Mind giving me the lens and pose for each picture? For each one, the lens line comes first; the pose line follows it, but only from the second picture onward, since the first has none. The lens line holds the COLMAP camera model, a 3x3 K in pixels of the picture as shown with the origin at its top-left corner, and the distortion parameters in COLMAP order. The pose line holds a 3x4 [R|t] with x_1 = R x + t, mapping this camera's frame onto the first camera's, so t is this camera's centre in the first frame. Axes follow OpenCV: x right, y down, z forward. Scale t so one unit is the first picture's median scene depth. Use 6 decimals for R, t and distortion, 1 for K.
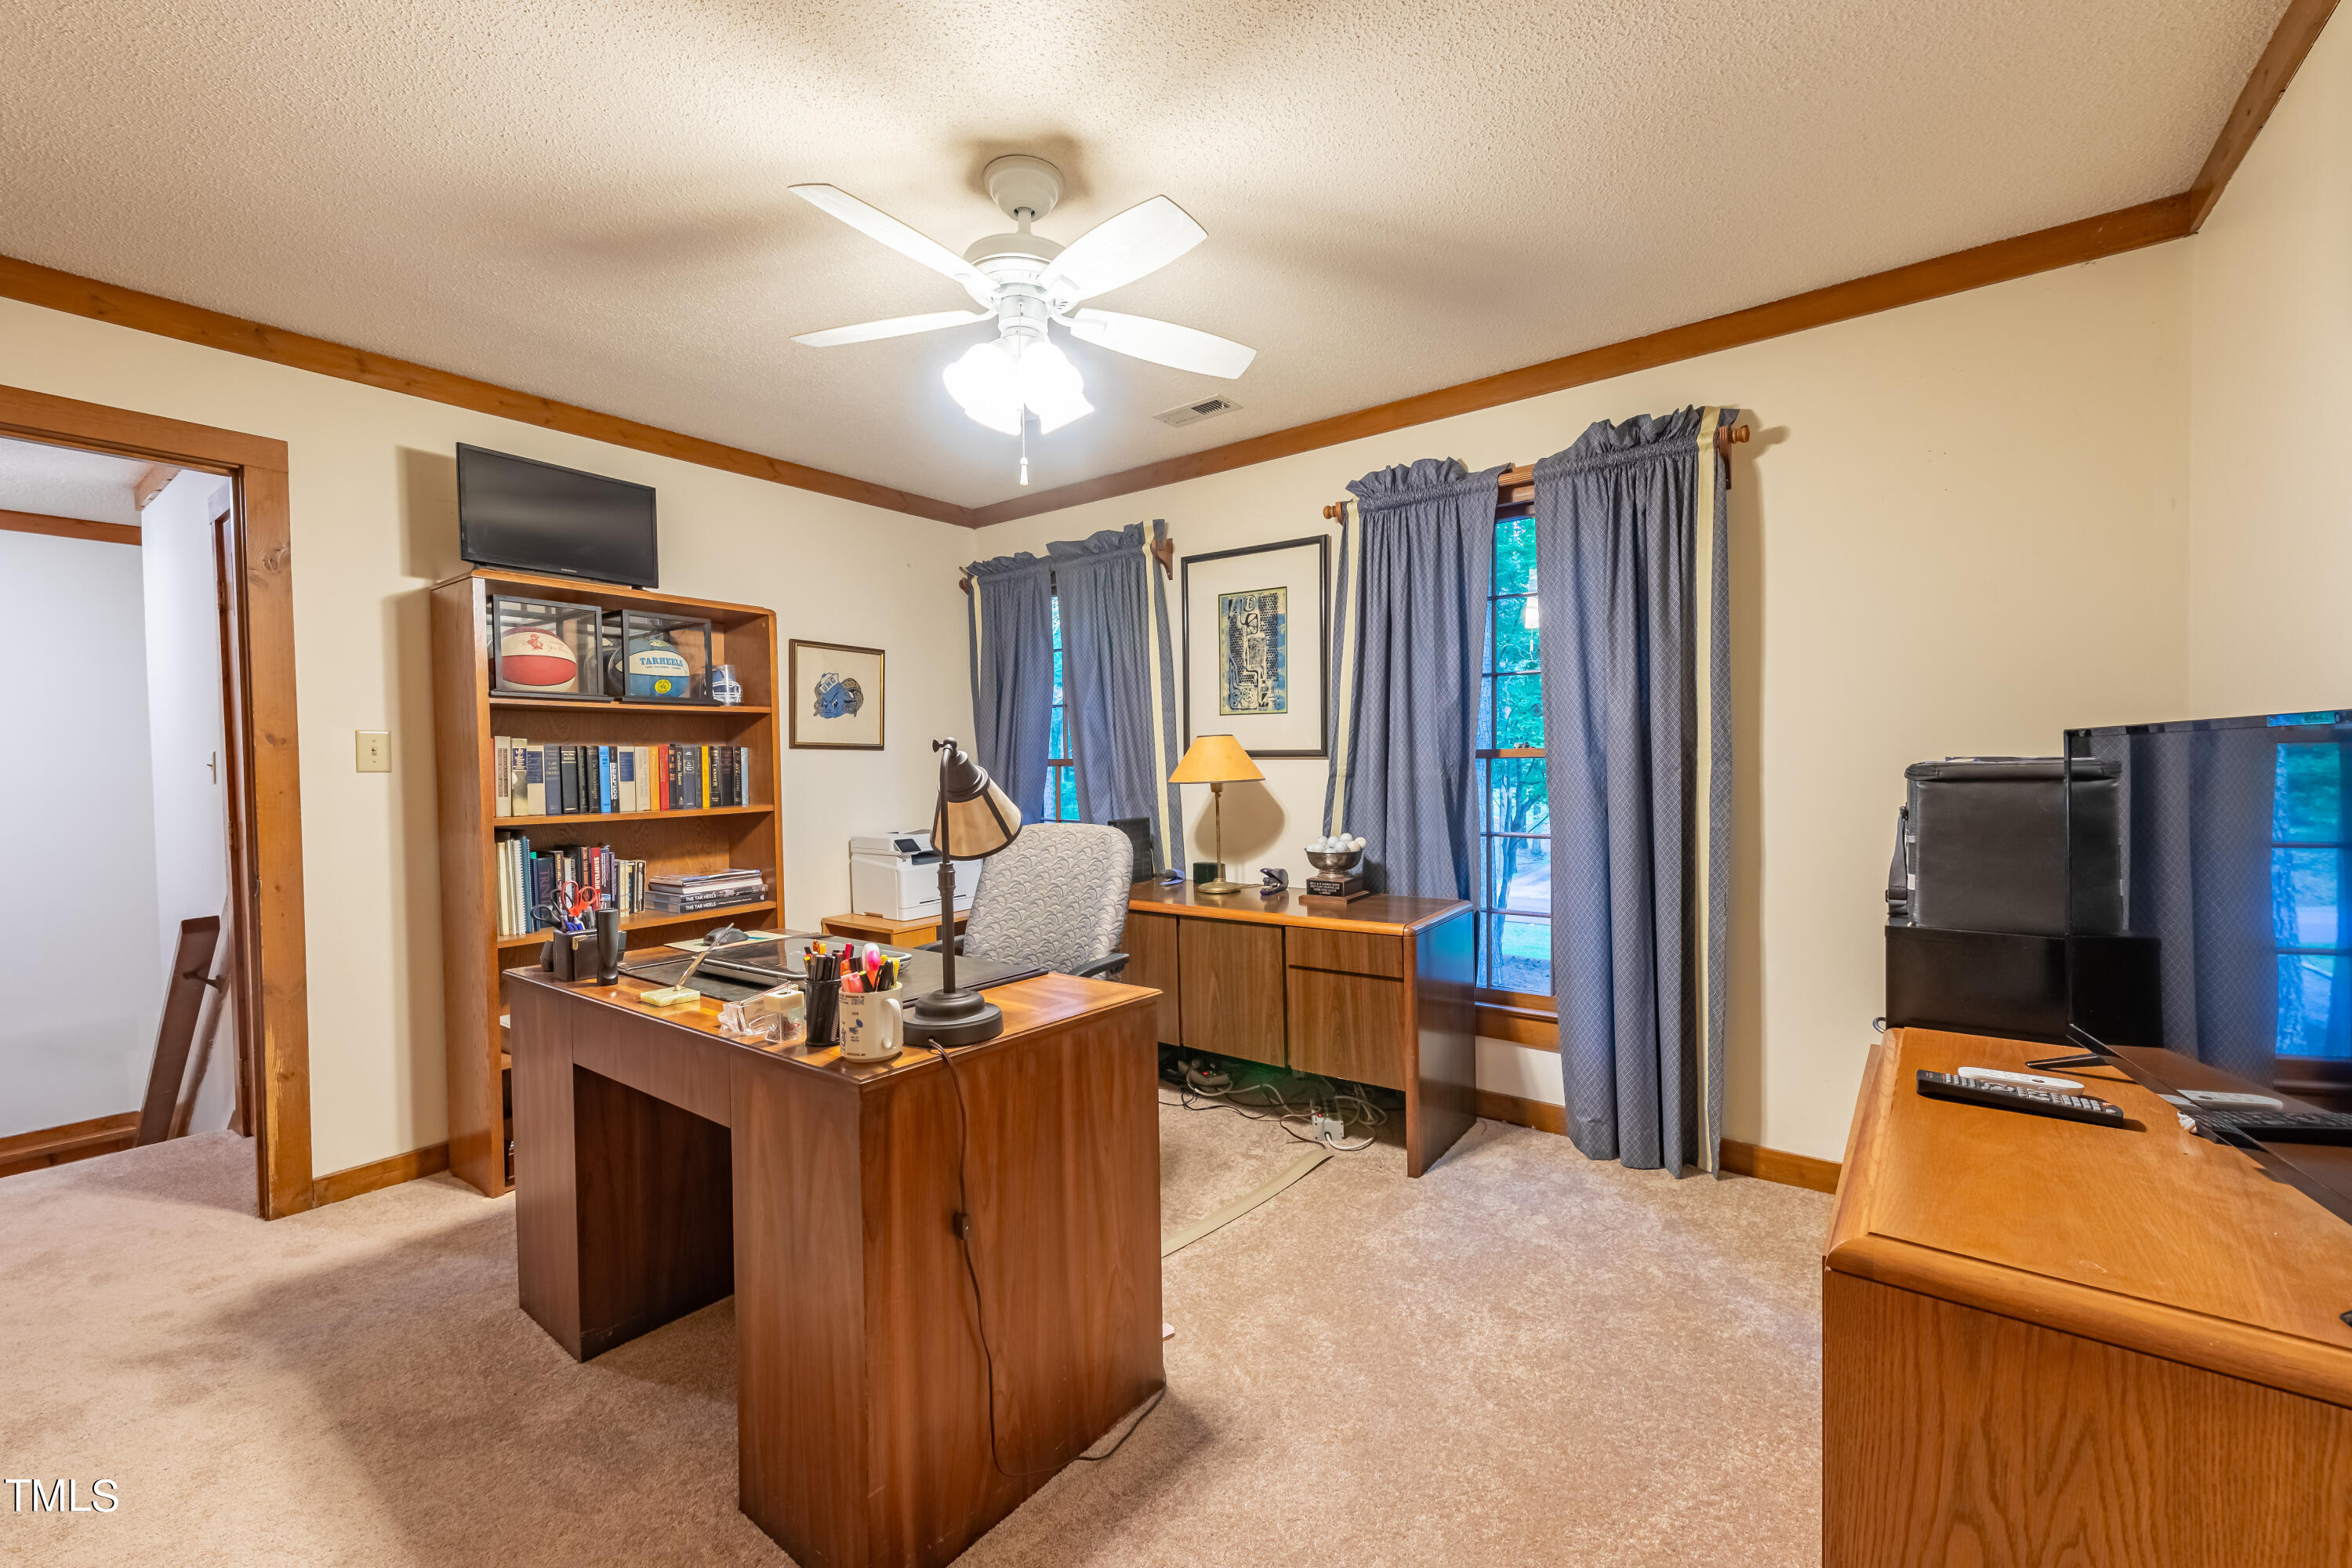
lens RADIAL K [[930.2, 0, 1172.0], [0, 930.2, 789.6], [0, 0, 1]] dist [0.010928, -0.000666]
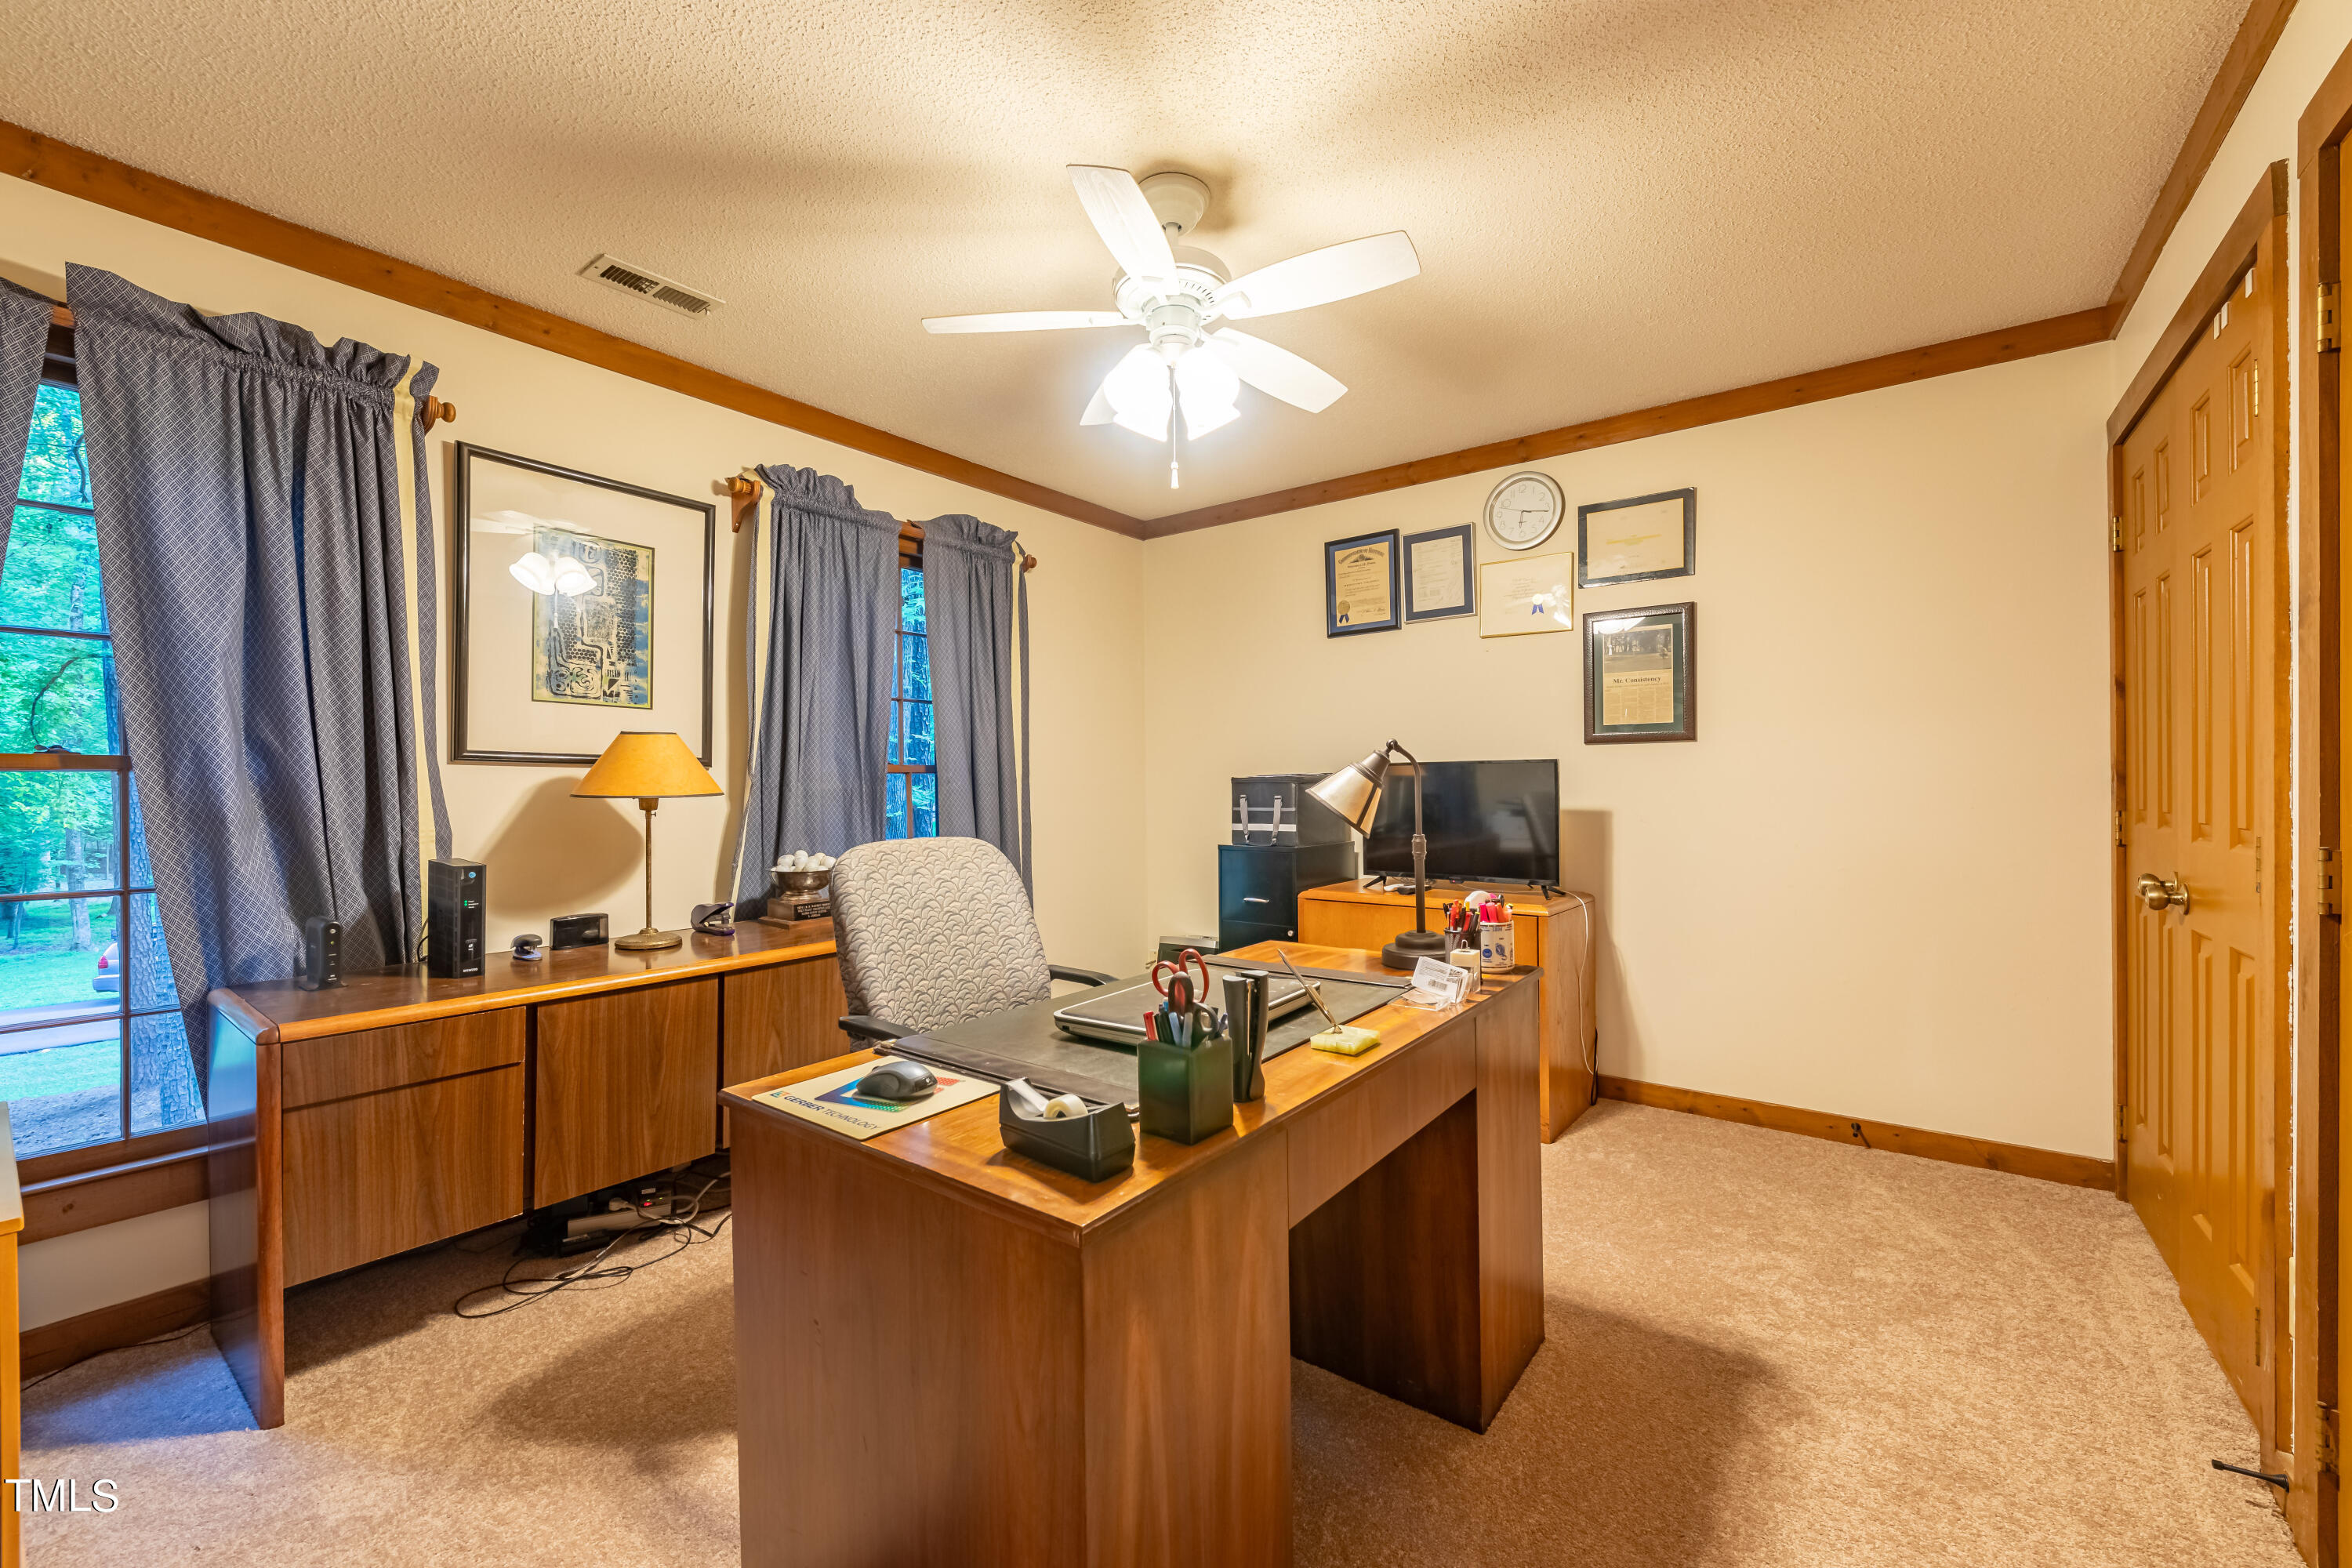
lens RADIAL K [[930.2, 0, 1172.0], [0, 930.2, 789.6], [0, 0, 1]] dist [0.010928, -0.000666]
pose [[0.017396, 0.005697, 0.999832, -0.649229], [0.036513, 0.999313, -0.006330, 0.006175], [-0.999182, 0.036617, 0.017176, 0.549777]]
